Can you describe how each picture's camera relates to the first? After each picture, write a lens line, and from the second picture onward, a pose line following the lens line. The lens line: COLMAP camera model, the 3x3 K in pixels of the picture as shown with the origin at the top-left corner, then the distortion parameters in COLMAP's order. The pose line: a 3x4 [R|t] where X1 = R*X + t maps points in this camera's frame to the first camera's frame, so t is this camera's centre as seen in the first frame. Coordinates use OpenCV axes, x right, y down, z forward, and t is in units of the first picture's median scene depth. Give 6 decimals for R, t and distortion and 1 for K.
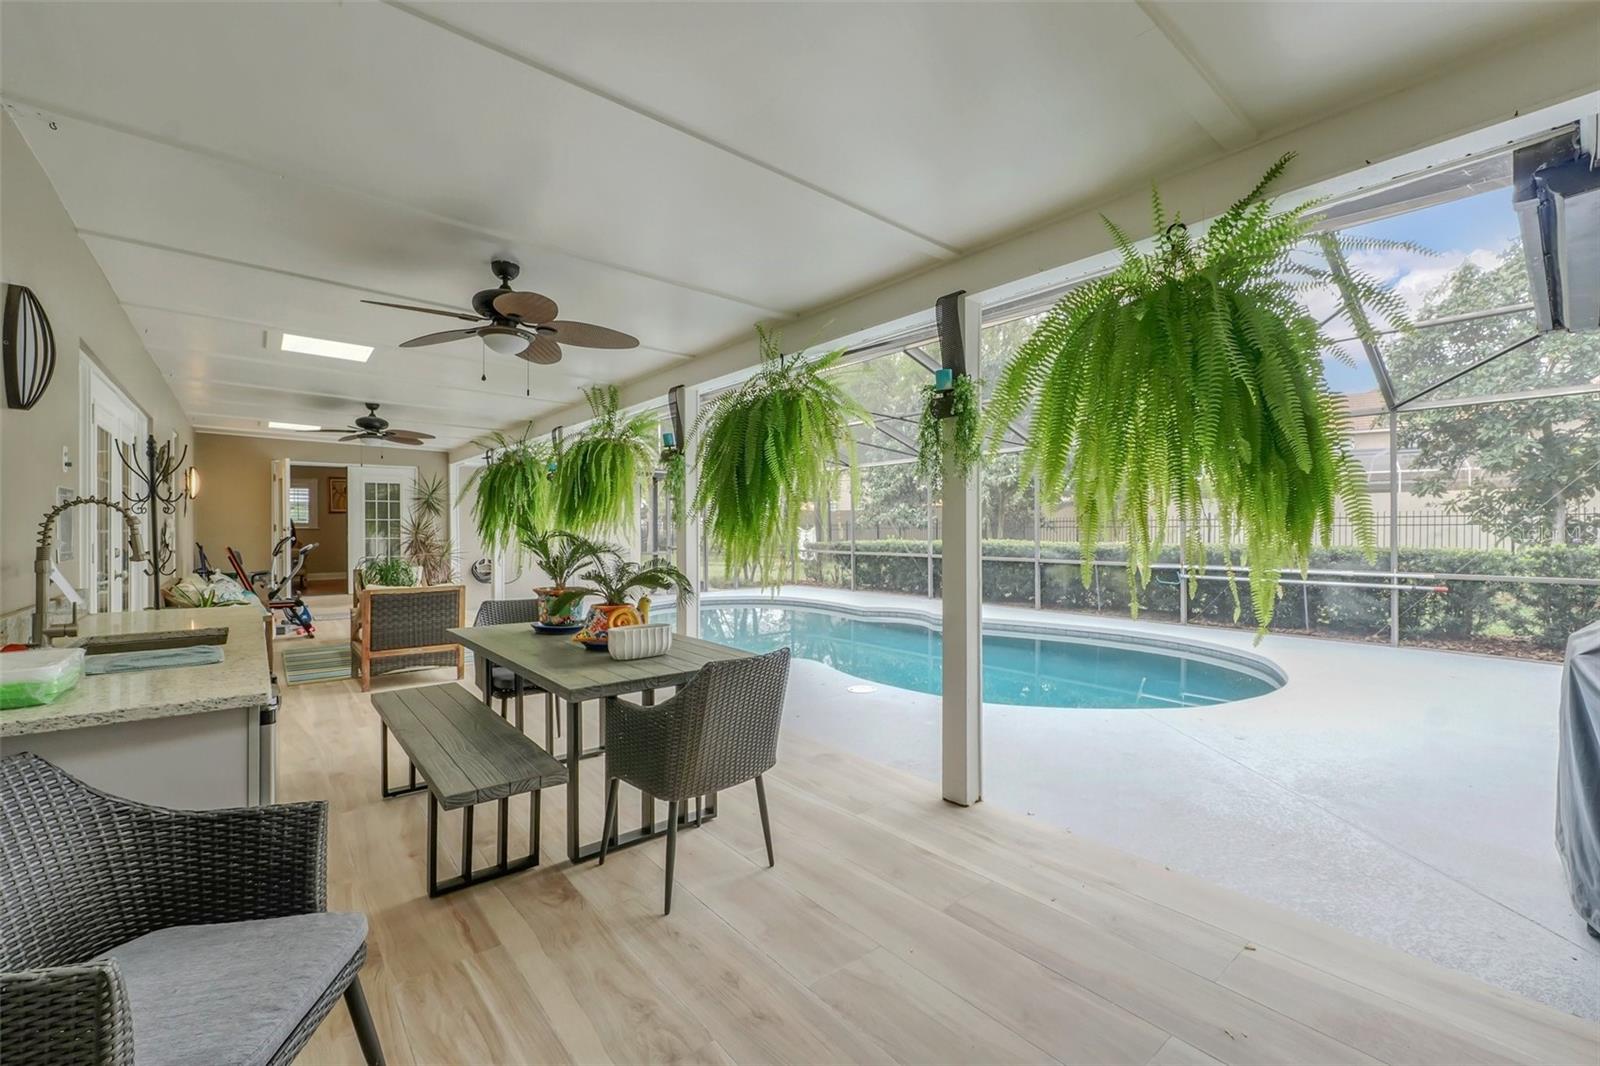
lens RADIAL K [[666.6, 0, 800.0], [0, 666.6, 533.0], [0, 0, 1]] dist [-0.001007, -0.000087]
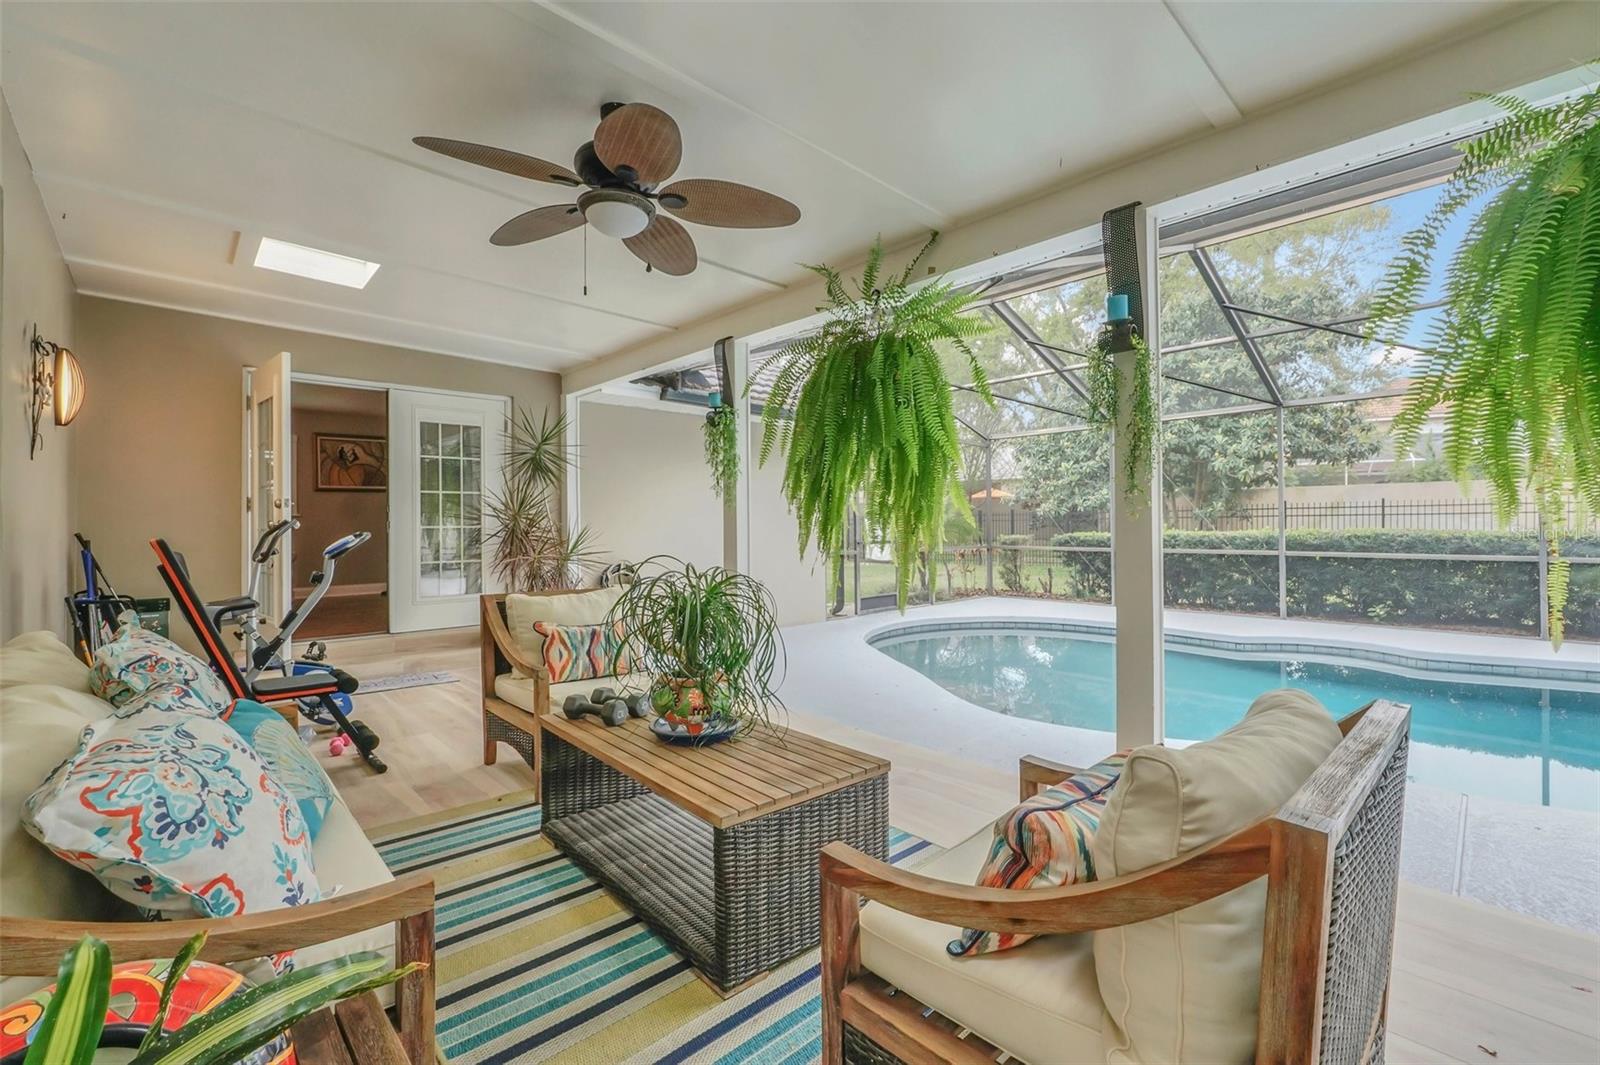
lens RADIAL K [[680.3, 0, 800.0], [0, 680.3, 532.5], [0, 0, 1]] dist [0.000145, -0.000237]
pose [[0.999223, -0.002875, 0.039317, -0.283521], [0.001908, 0.999695, 0.024602, 0.000843], [-0.039376, -0.024508, 0.998924, 0.335543]]
